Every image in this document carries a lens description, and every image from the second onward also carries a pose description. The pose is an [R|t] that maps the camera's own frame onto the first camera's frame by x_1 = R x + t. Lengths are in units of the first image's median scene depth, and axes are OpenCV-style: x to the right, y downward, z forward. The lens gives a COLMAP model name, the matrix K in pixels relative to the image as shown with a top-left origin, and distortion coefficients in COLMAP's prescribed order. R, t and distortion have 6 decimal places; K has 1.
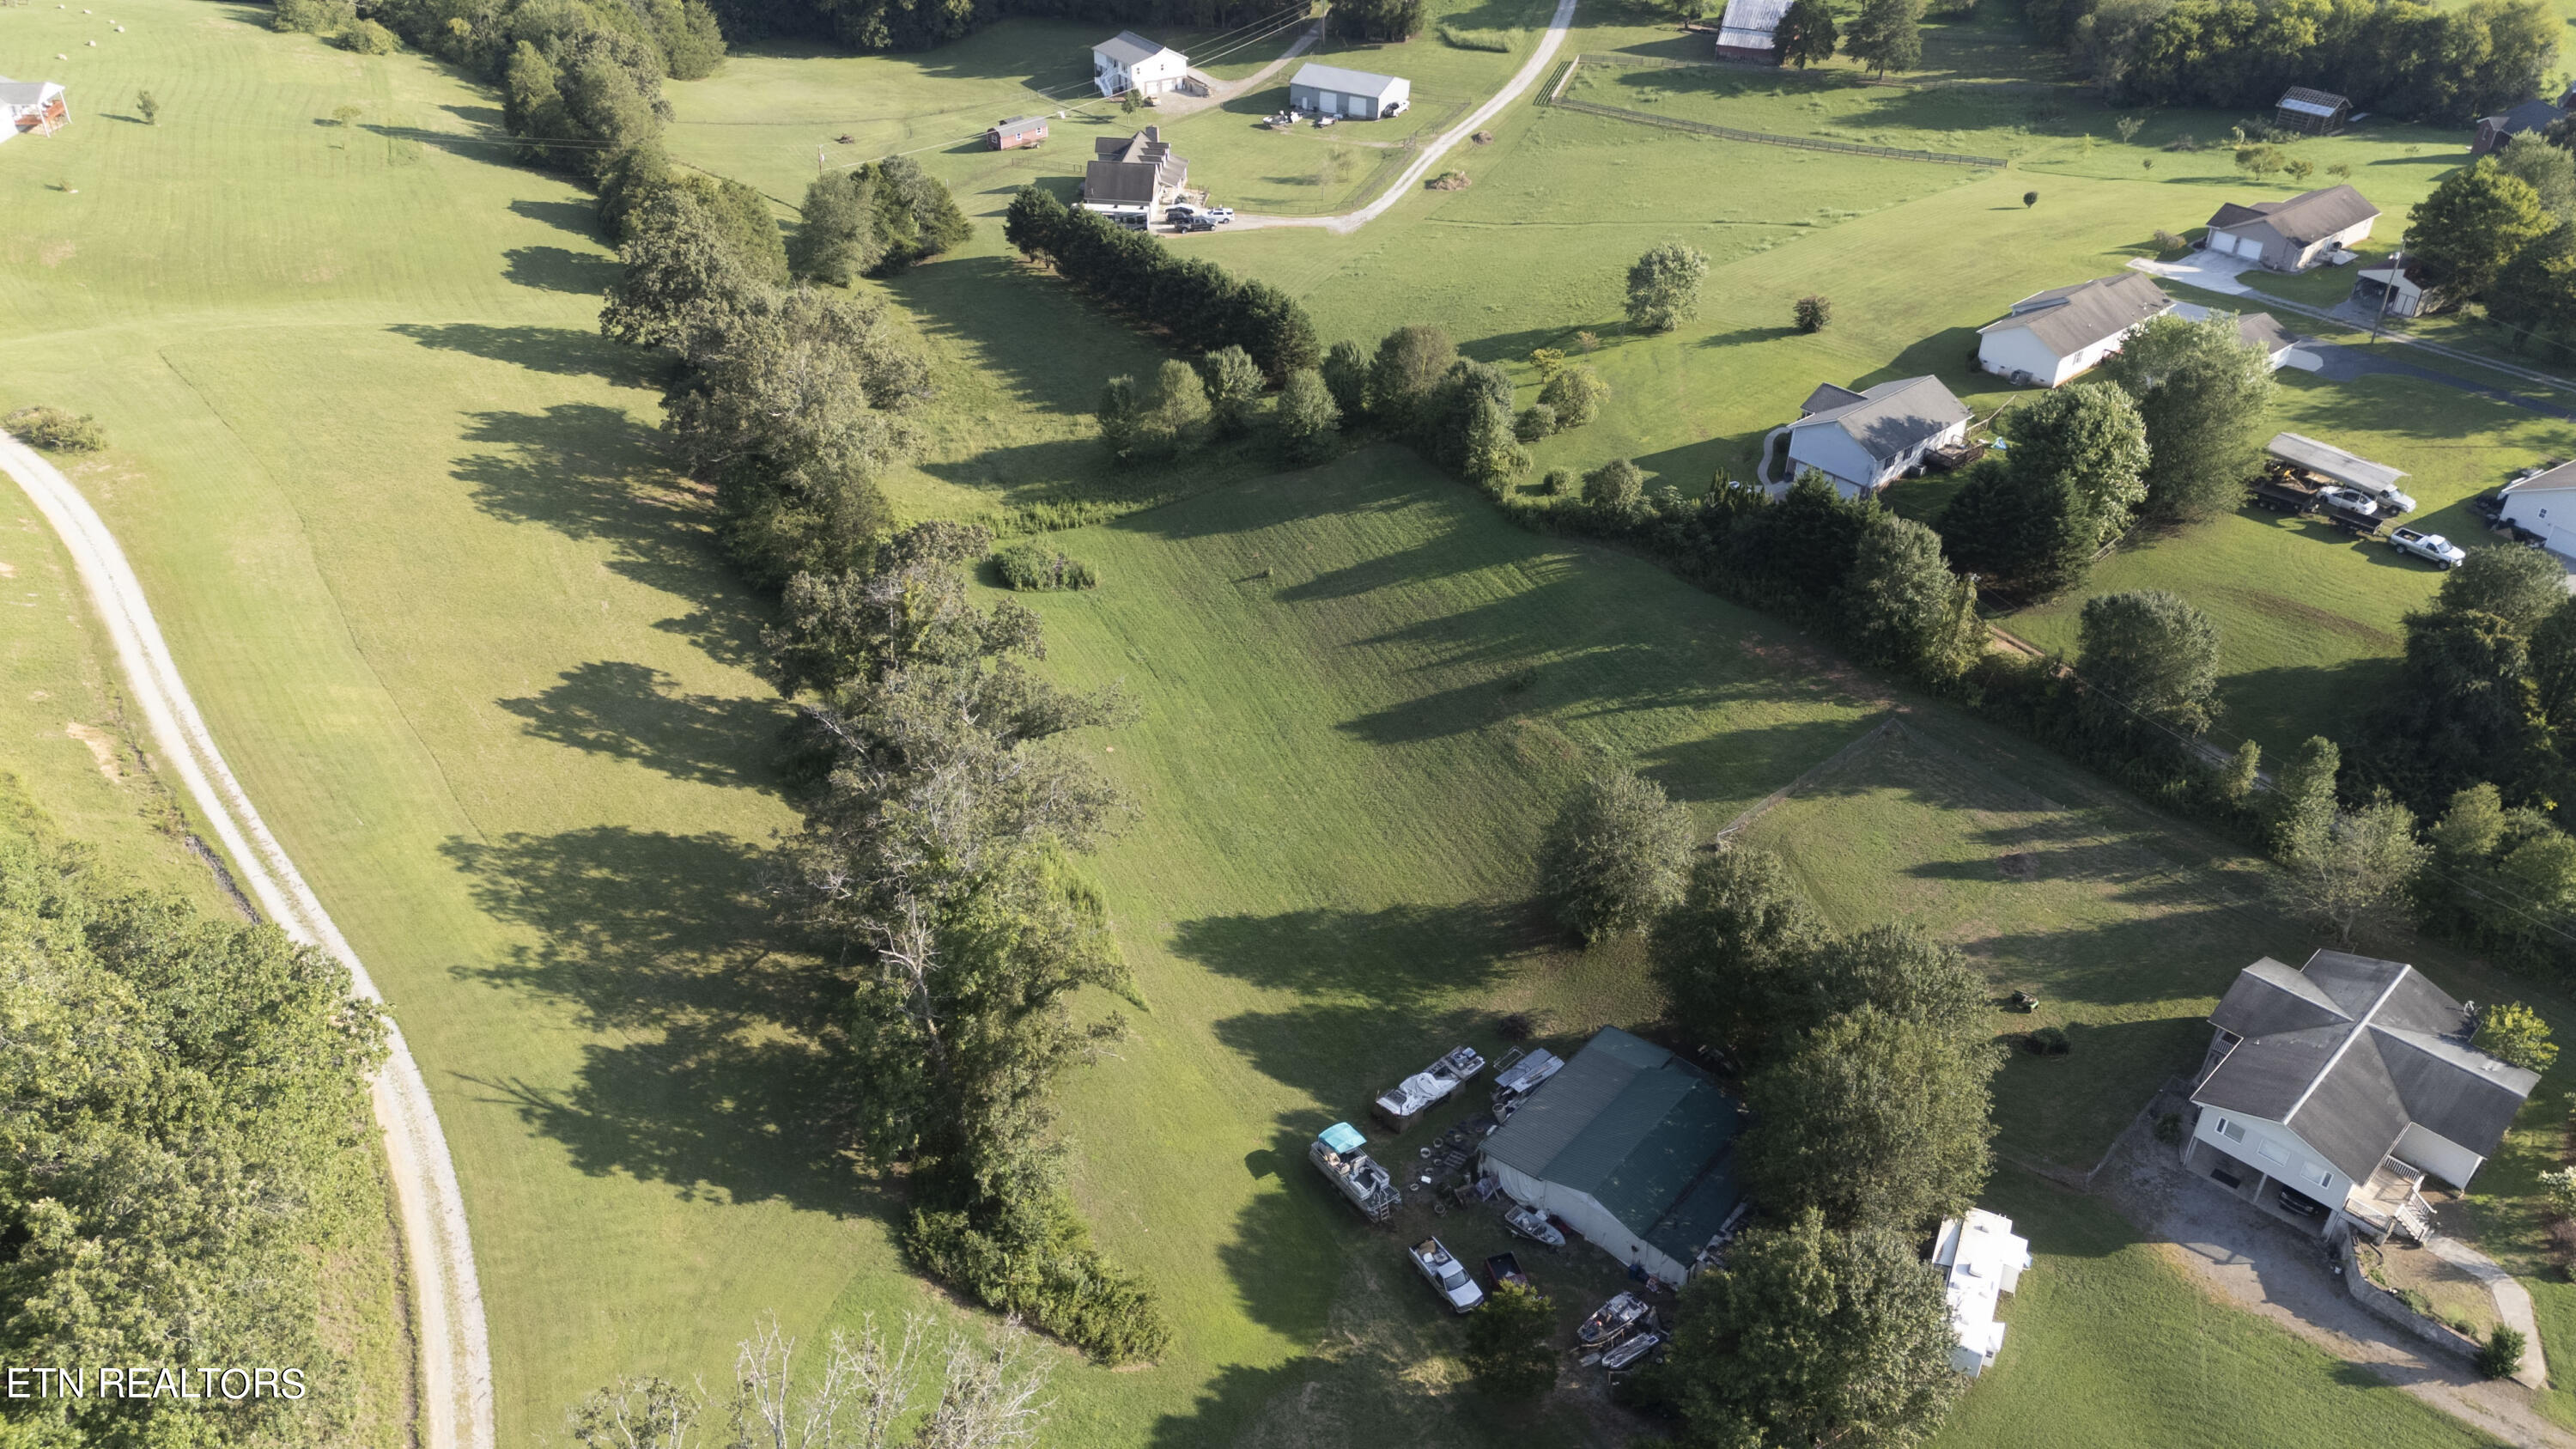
lens RADIAL K [[1889.0, 0, 1302.6], [0, 1889.0, 751.6], [0, 0, 1]] dist [0.039486, -0.022766]
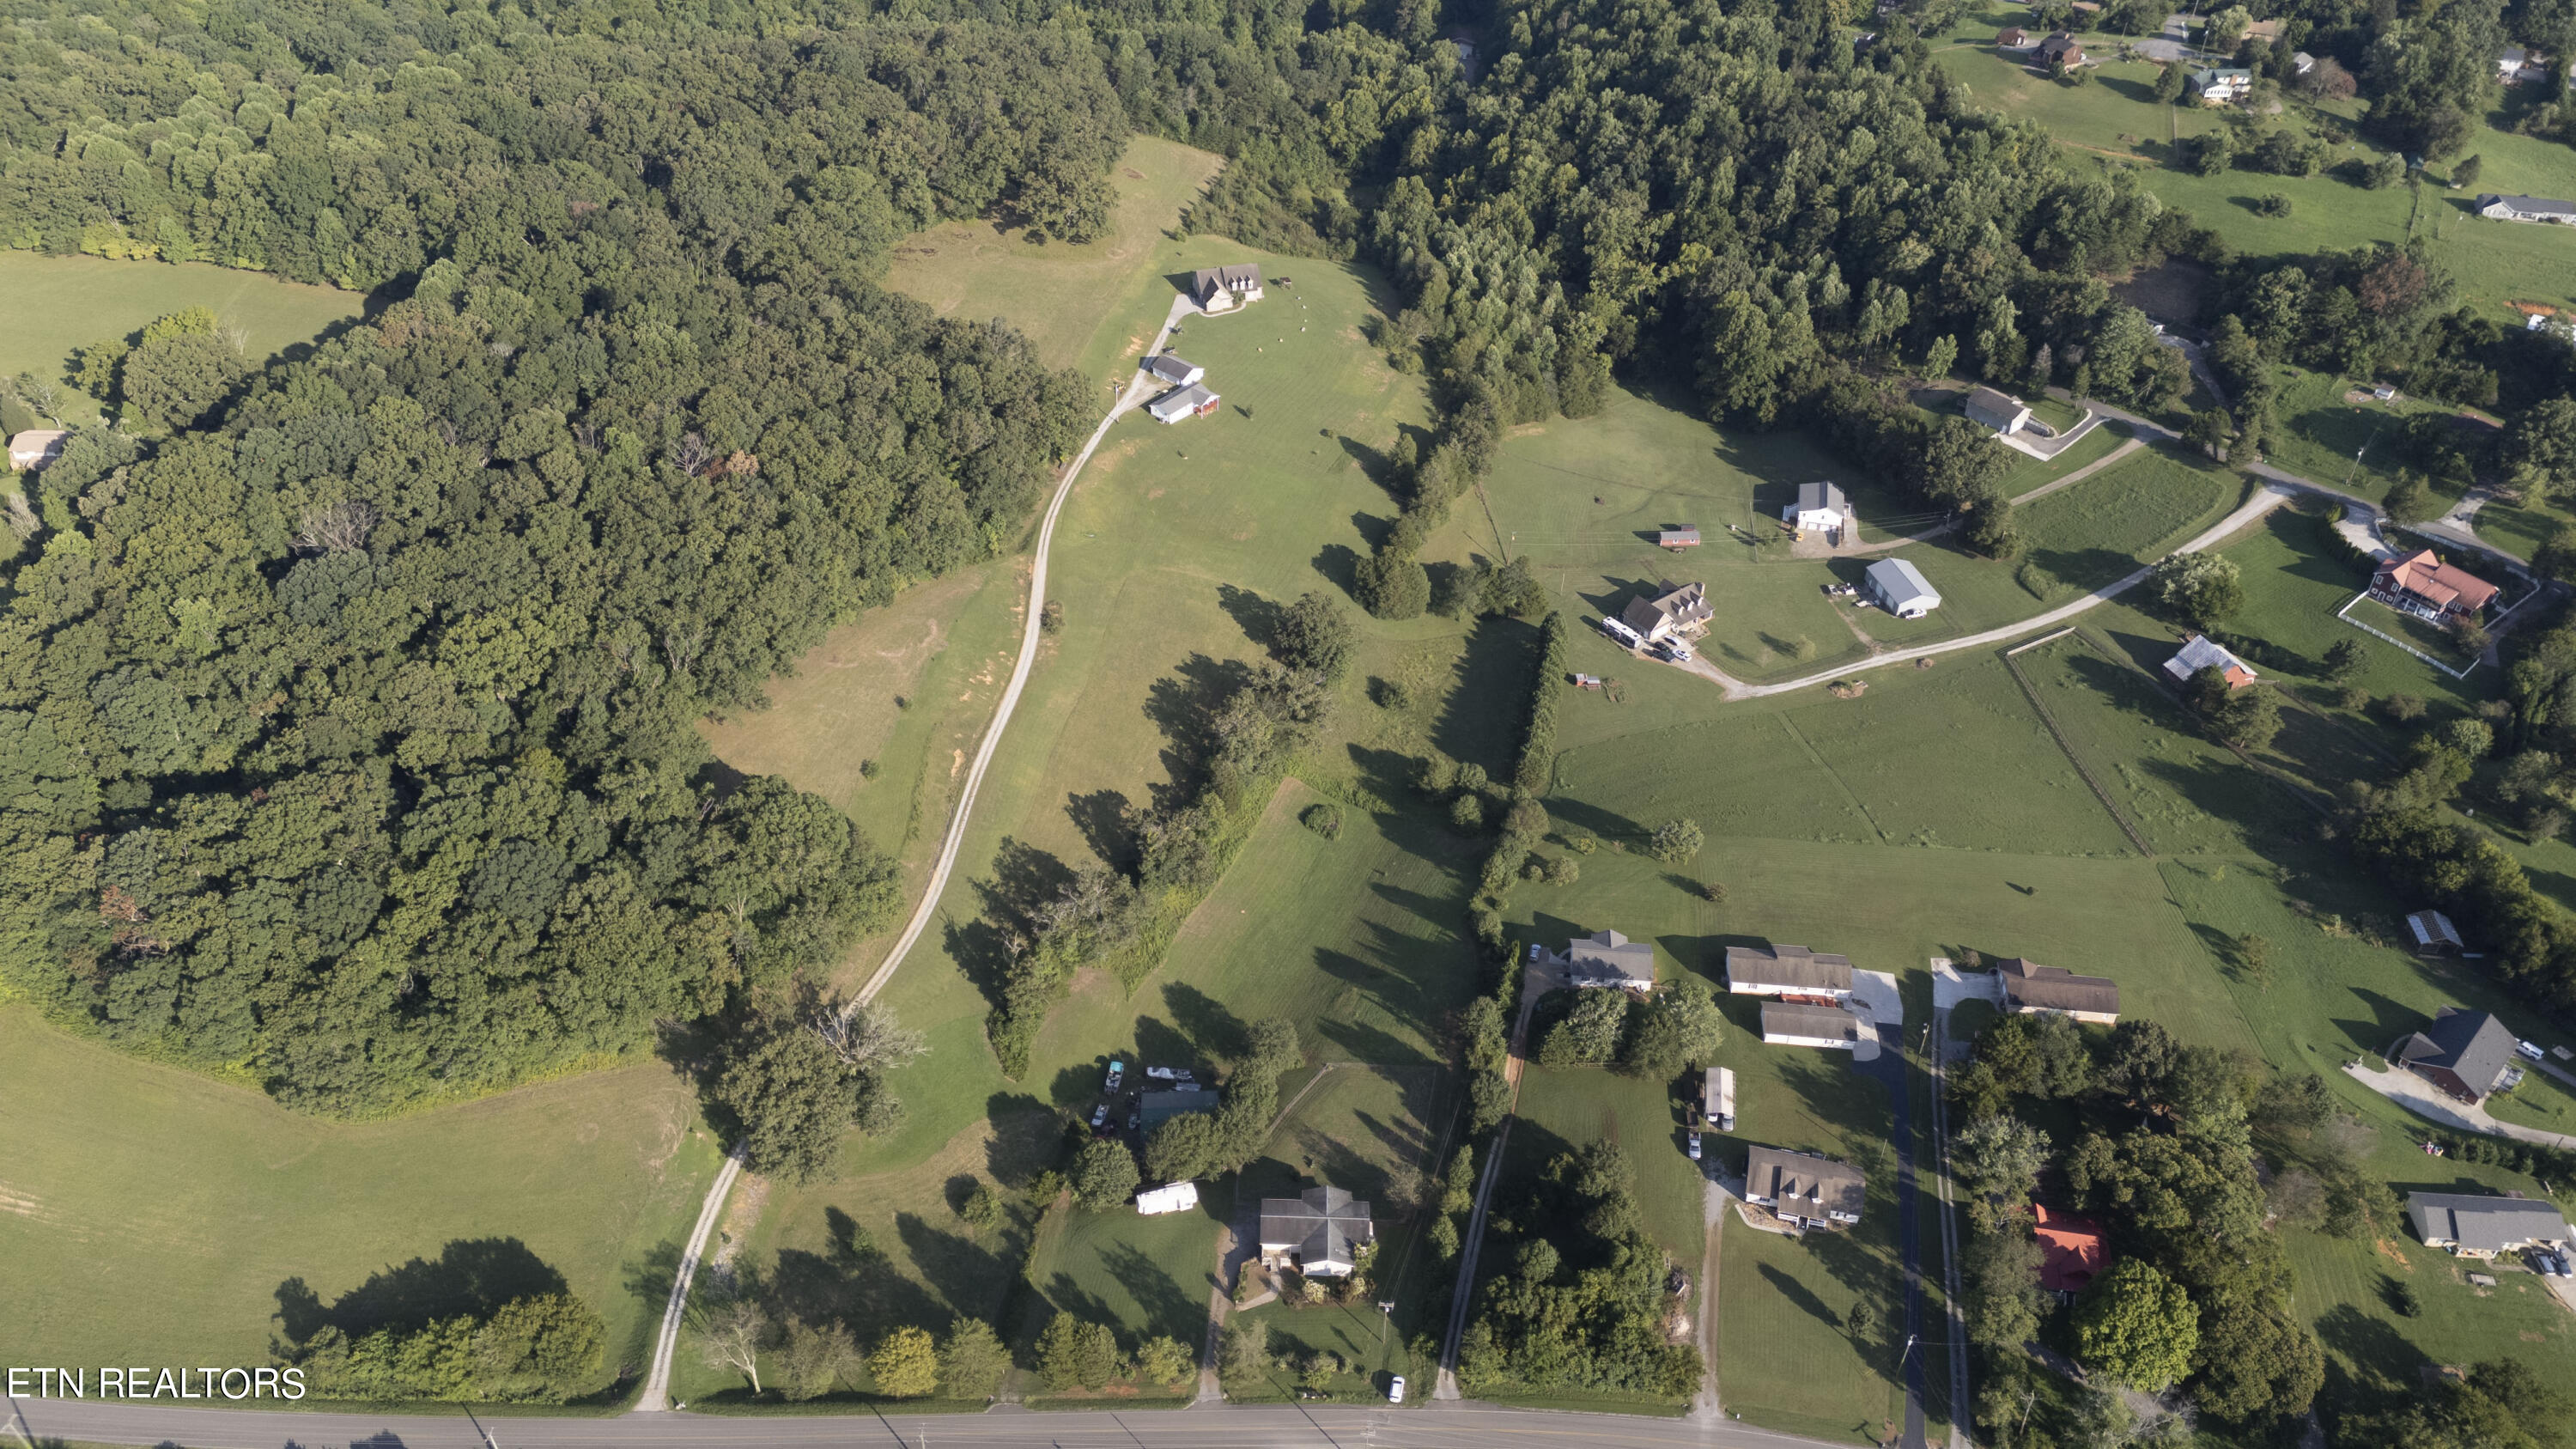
lens RADIAL K [[1889.0, 0, 1276.9], [0, 1889.0, 703.2], [0, 0, 1]] dist [0.039486, -0.022766]
pose [[0.680694, 0.443793, -0.582841, 1.452934], [-0.408256, 0.890420, 0.201194, -0.881091], [0.608262, 0.100997, 0.787284, -1.128336]]
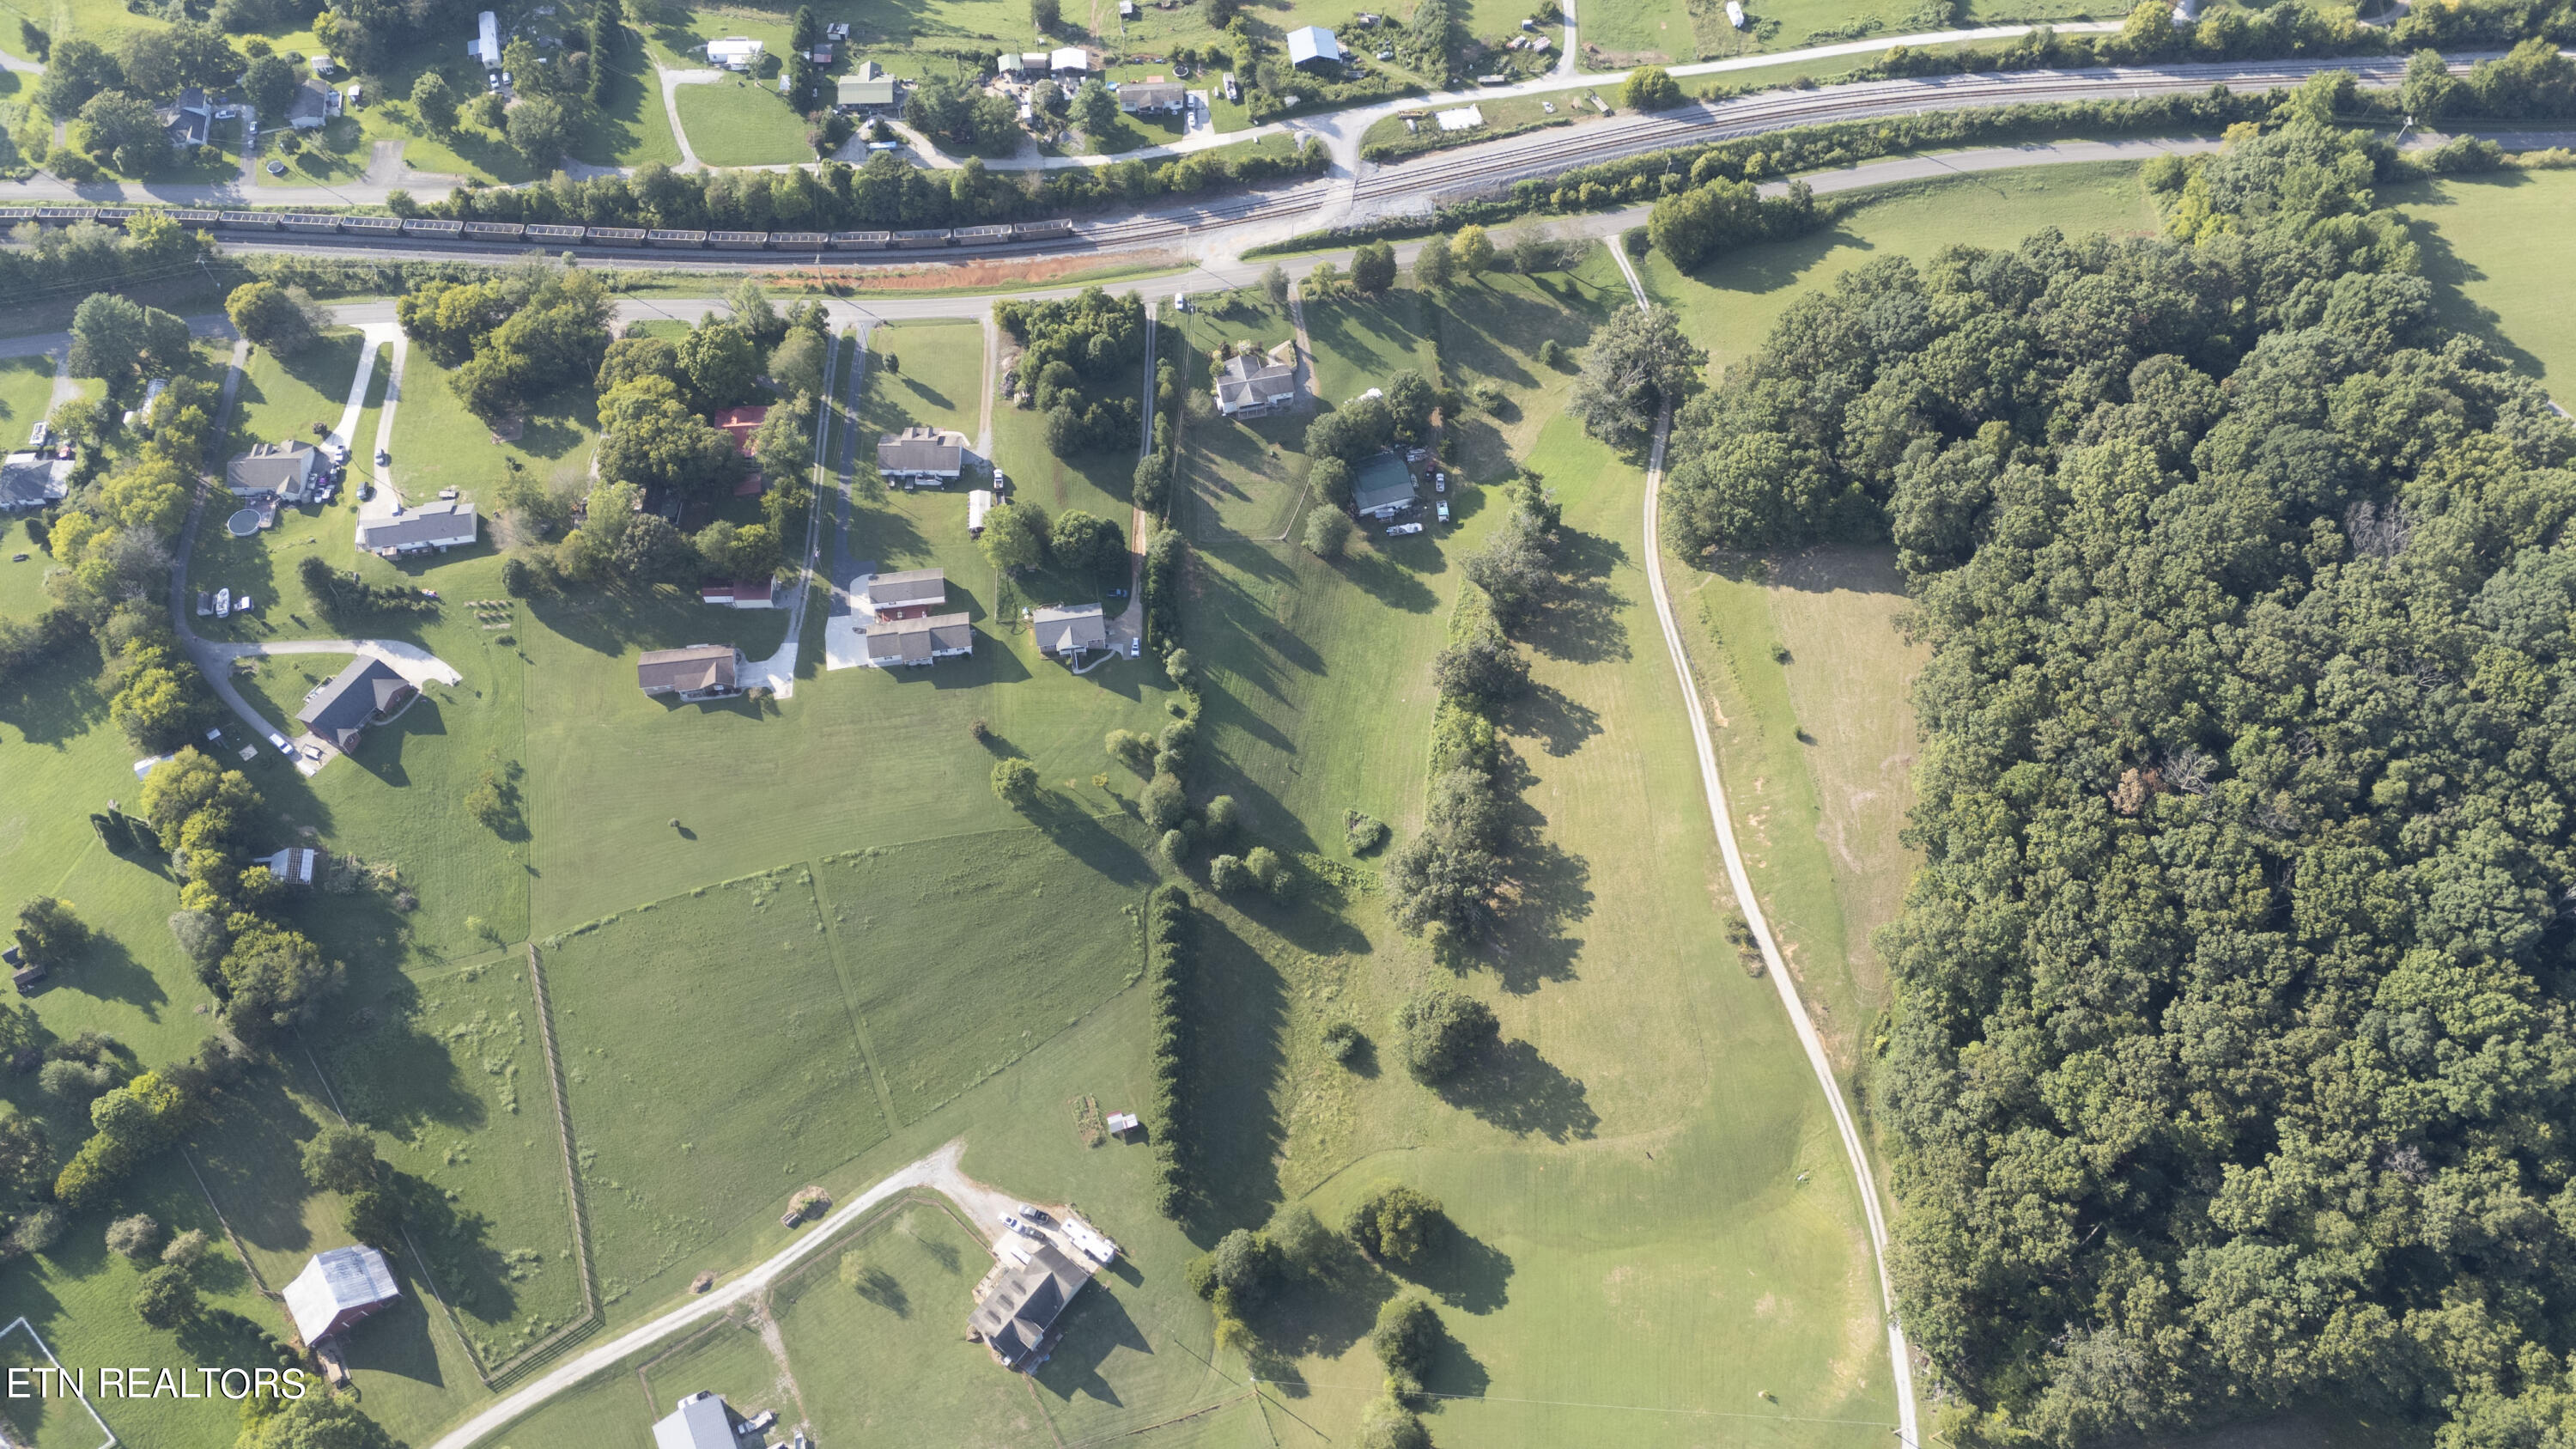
lens RADIAL K [[1889.0, 0, 1266.0], [0, 1889.0, 730.7], [0, 0, 1]] dist [0.039486, -0.022766]
pose [[-0.838935, -0.481469, 0.253722, -0.744670], [0.277000, 0.023543, 0.960581, -3.083018], [-0.468464, 0.876147, 0.113616, 0.926769]]
